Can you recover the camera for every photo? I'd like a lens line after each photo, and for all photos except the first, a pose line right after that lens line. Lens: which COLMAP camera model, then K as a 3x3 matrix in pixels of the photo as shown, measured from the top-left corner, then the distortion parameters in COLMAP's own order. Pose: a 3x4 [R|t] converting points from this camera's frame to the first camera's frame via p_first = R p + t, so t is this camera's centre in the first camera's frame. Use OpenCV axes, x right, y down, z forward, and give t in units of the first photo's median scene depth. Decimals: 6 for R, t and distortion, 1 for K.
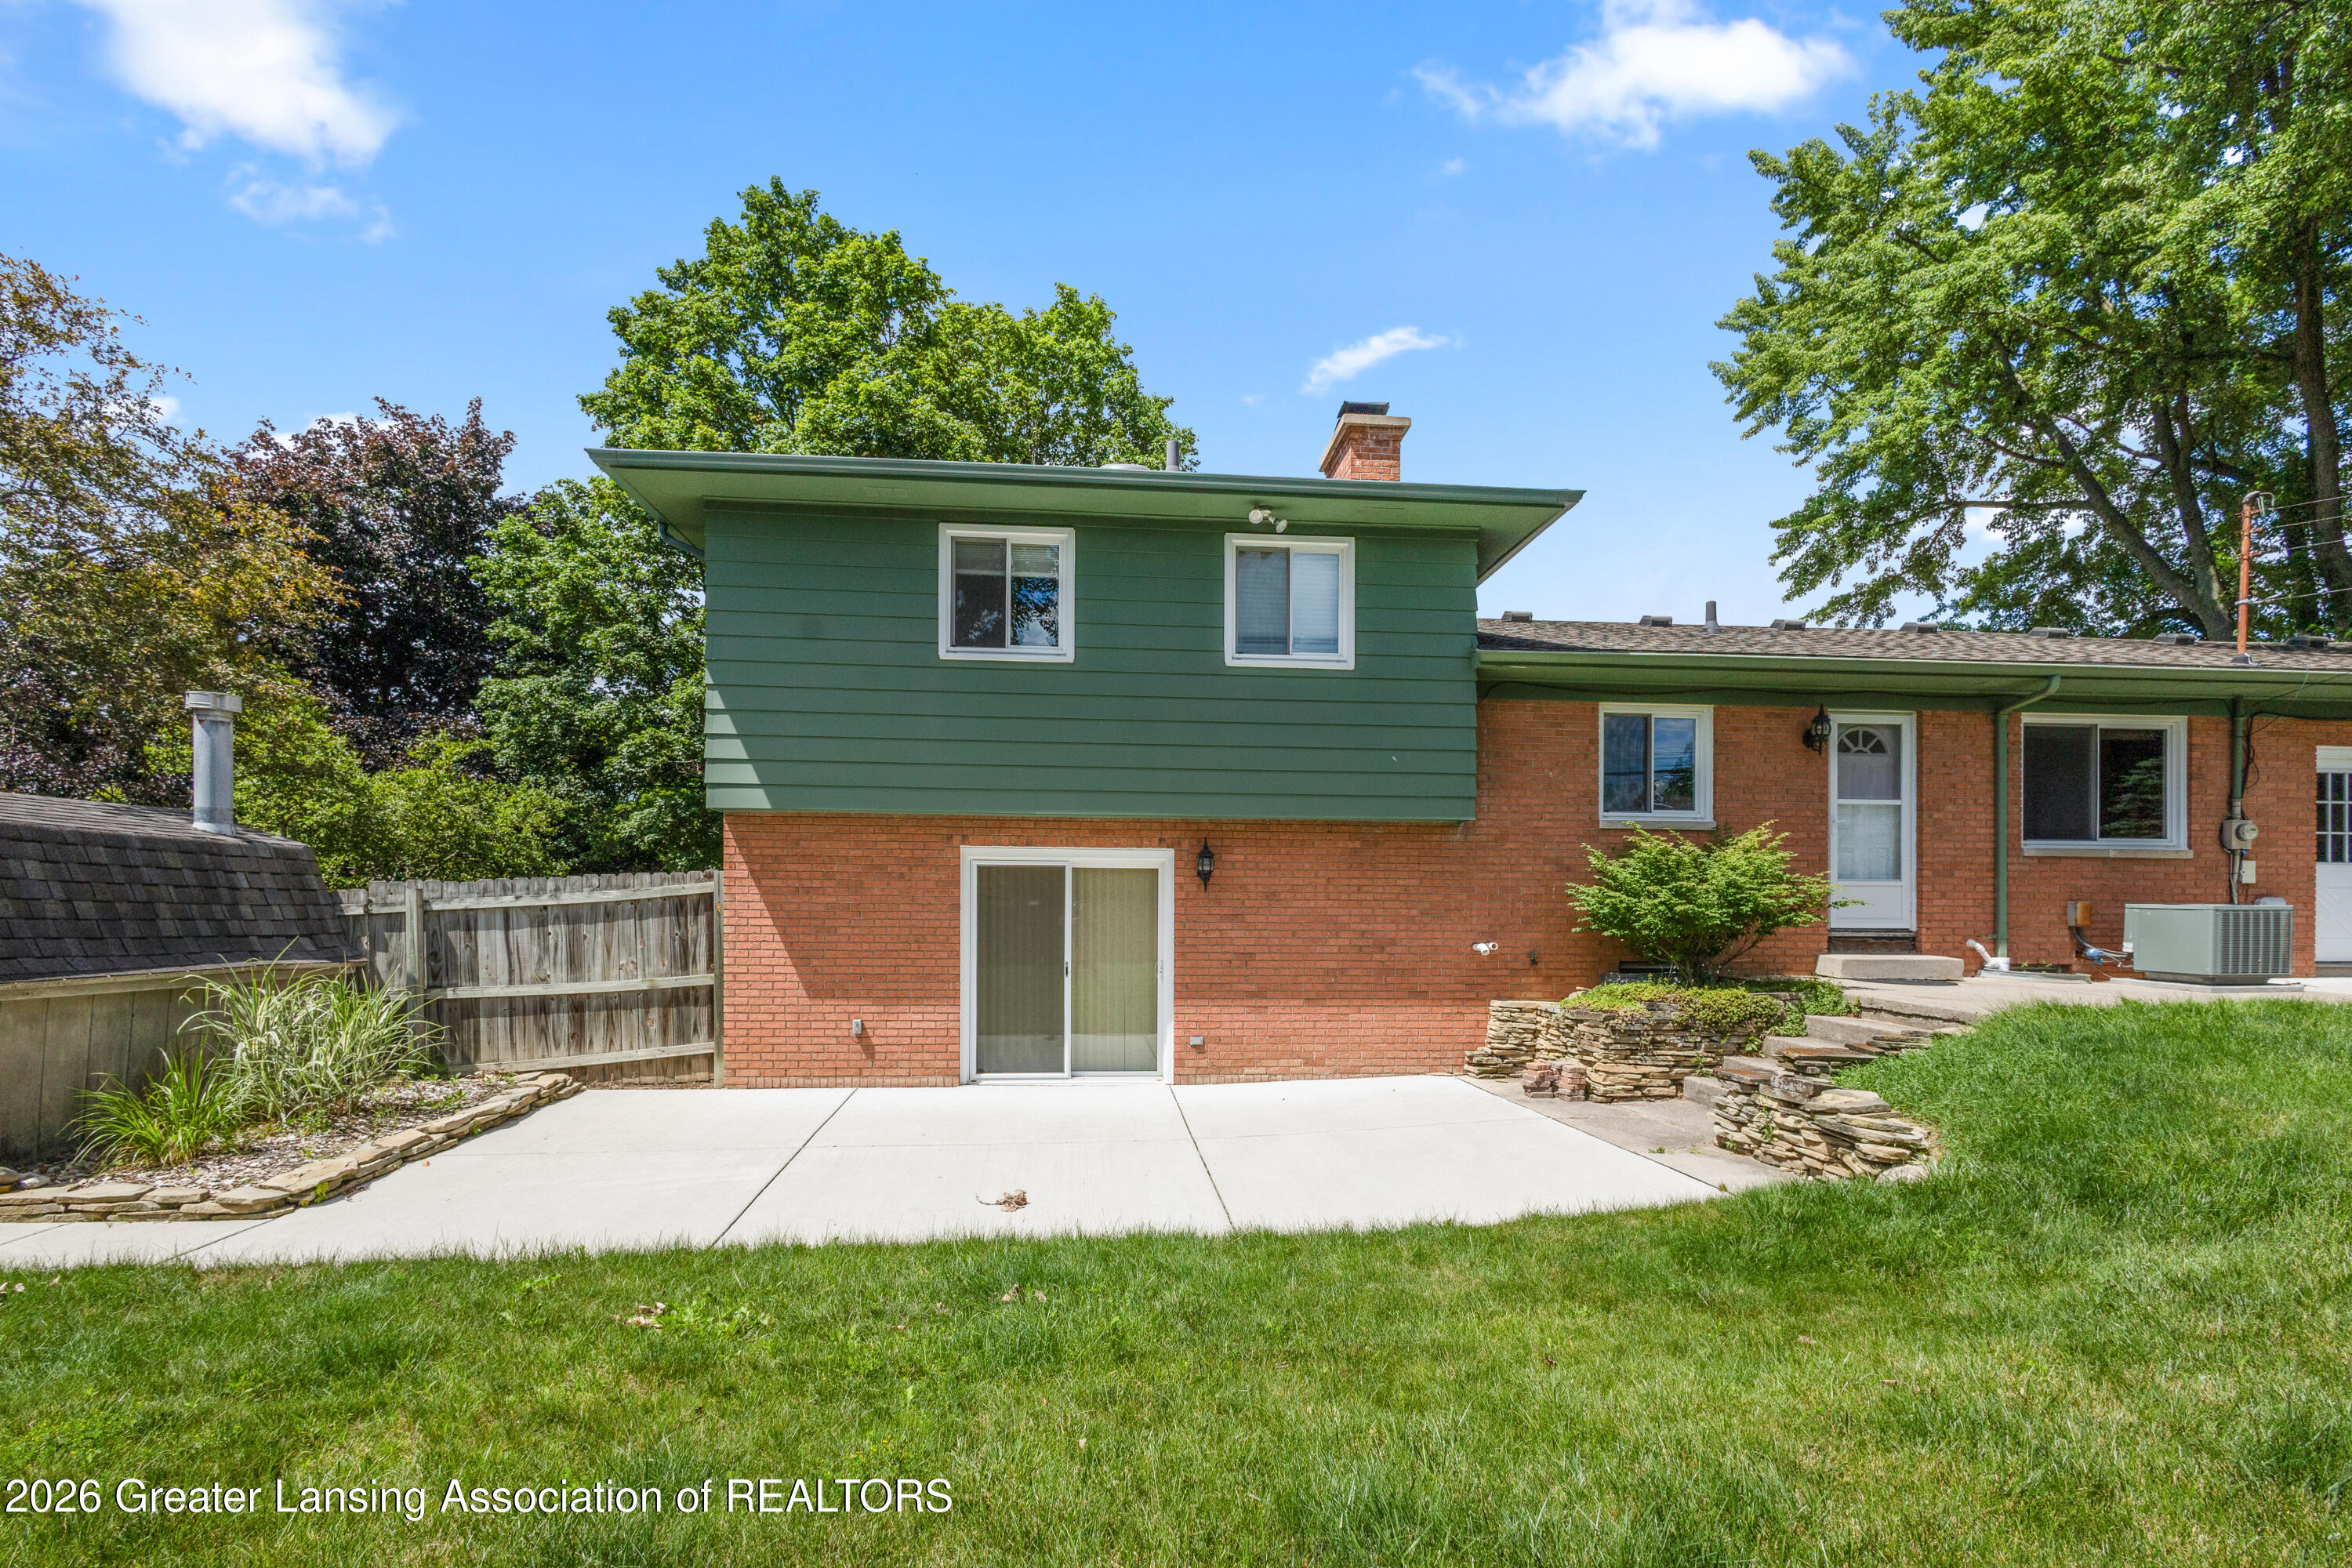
lens RADIAL K [[1111.0, 0, 1173.5], [0, 1111.0, 916.2], [0, 0, 1]] dist [-0.000025, 0.000336]
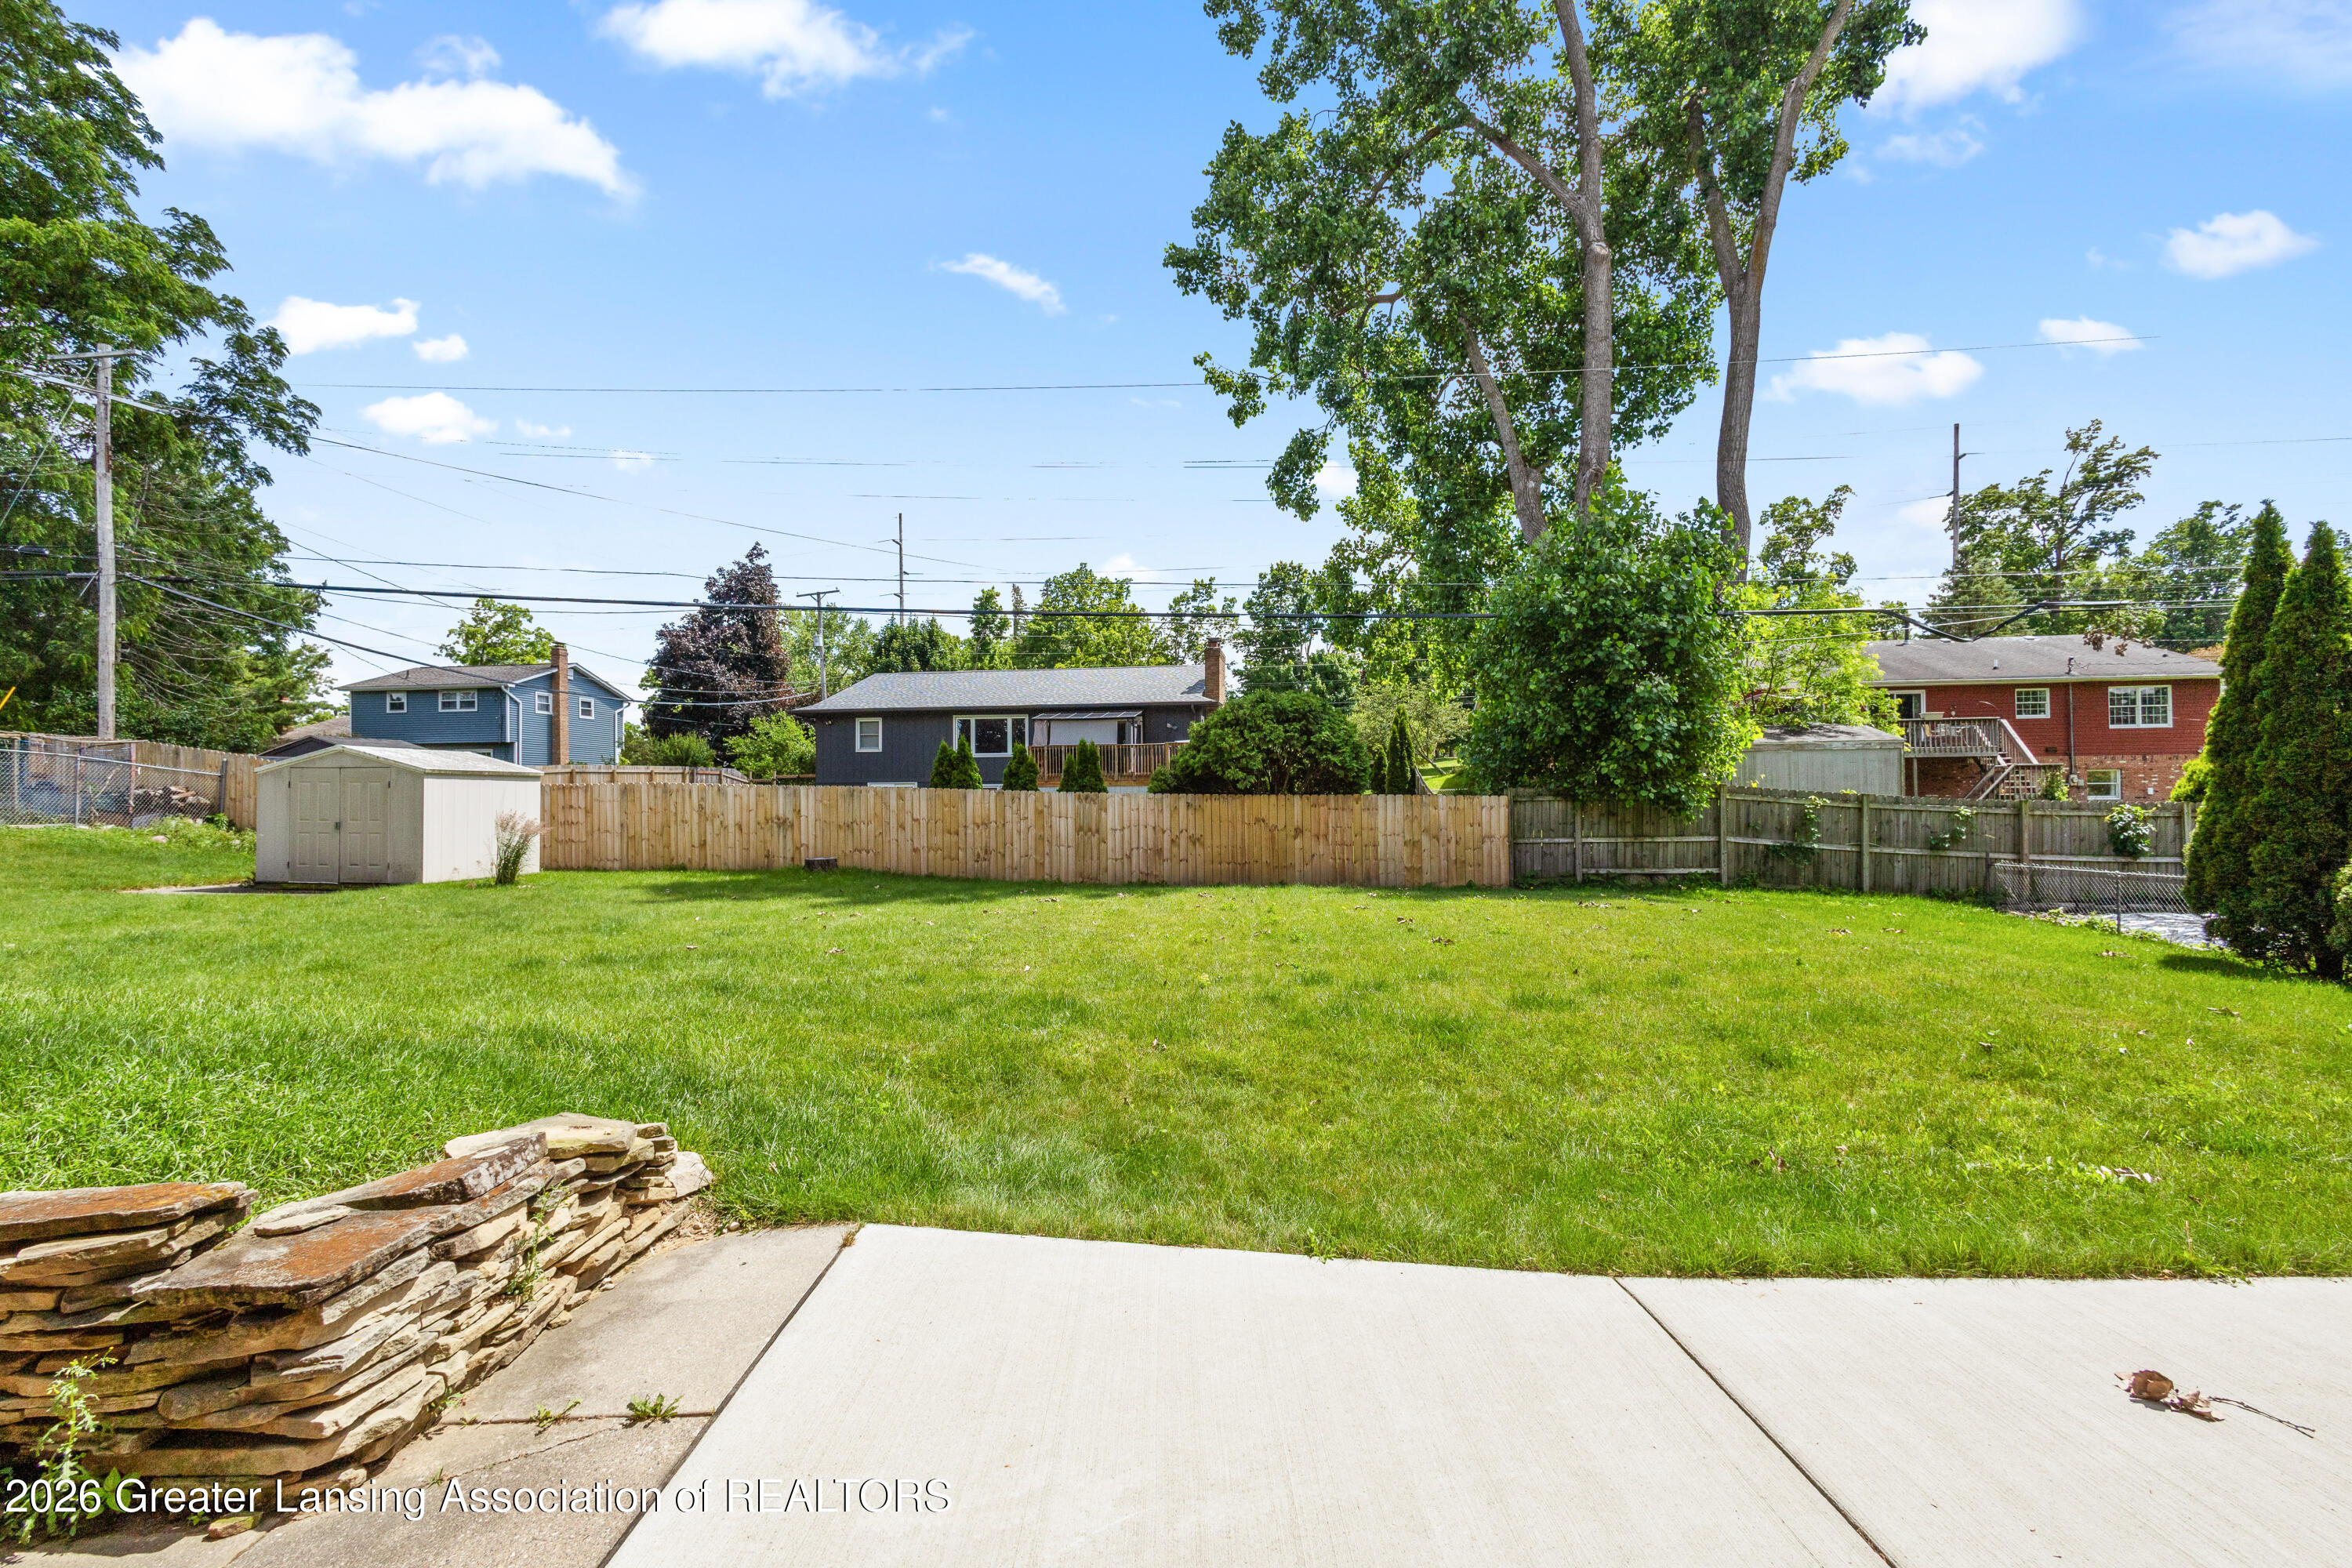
lens RADIAL K [[1069.7, 0, 1172.6], [0, 1069.7, 778.9], [0, 0, 1]] dist [0.014800, -0.007347]
pose [[-0.995746, 0.003688, 0.092069, 0.148126], [0.001783, 0.999783, -0.020760, -0.002643], [-0.092125, -0.020508, -0.995536, 0.930826]]
